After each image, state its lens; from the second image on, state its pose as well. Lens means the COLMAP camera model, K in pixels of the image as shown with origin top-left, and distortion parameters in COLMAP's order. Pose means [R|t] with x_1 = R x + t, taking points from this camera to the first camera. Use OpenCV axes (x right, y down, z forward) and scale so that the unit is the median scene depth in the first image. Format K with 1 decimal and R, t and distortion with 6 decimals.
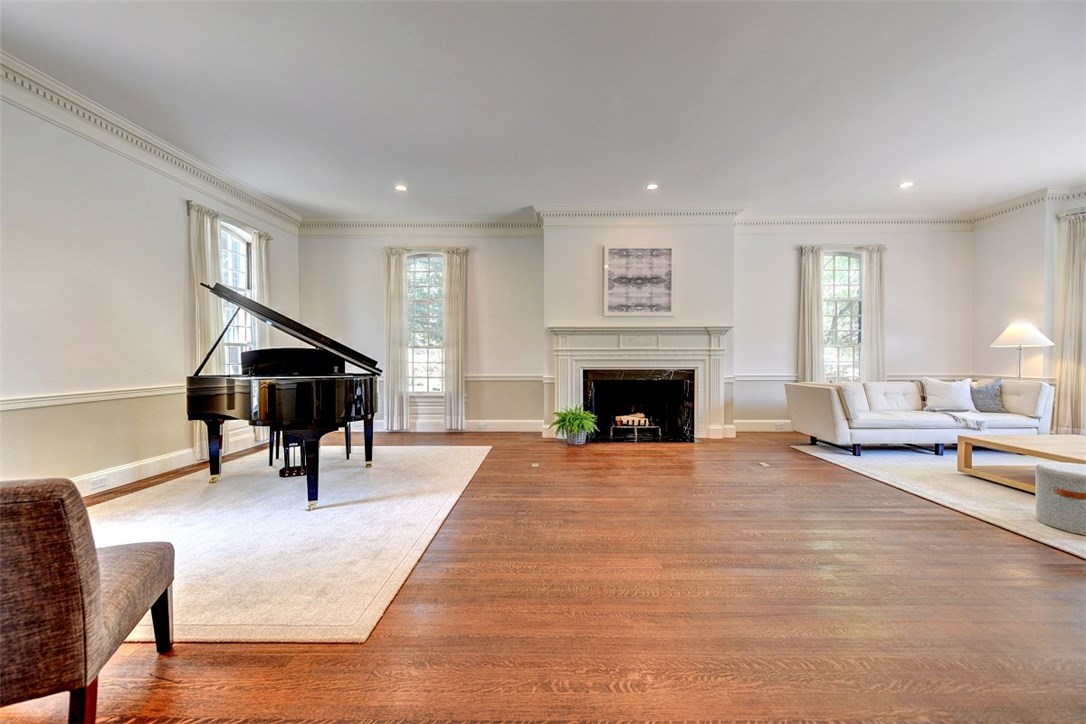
lens RADIAL K [[433.6, 0, 545.0], [0, 433.6, 363.8], [0, 0, 1]] dist [0.003937, 0.000056]
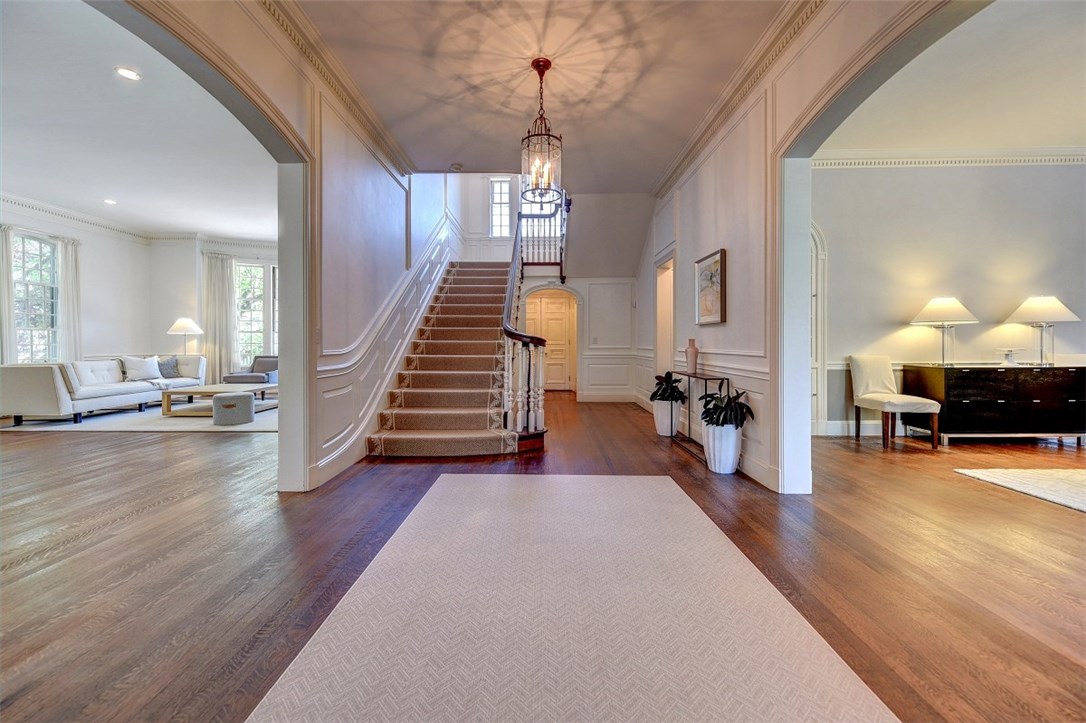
lens RADIAL K [[433.6, 0, 533.9], [0, 433.6, 345.5], [0, 0, 1]] dist [0.003937, 0.000056]
pose [[0.010838, -0.001094, 0.999941, -0.406658], [0.013513, 0.999908, 0.000948, 0.016468], [-0.999850, 0.013502, 0.010851, -0.224848]]
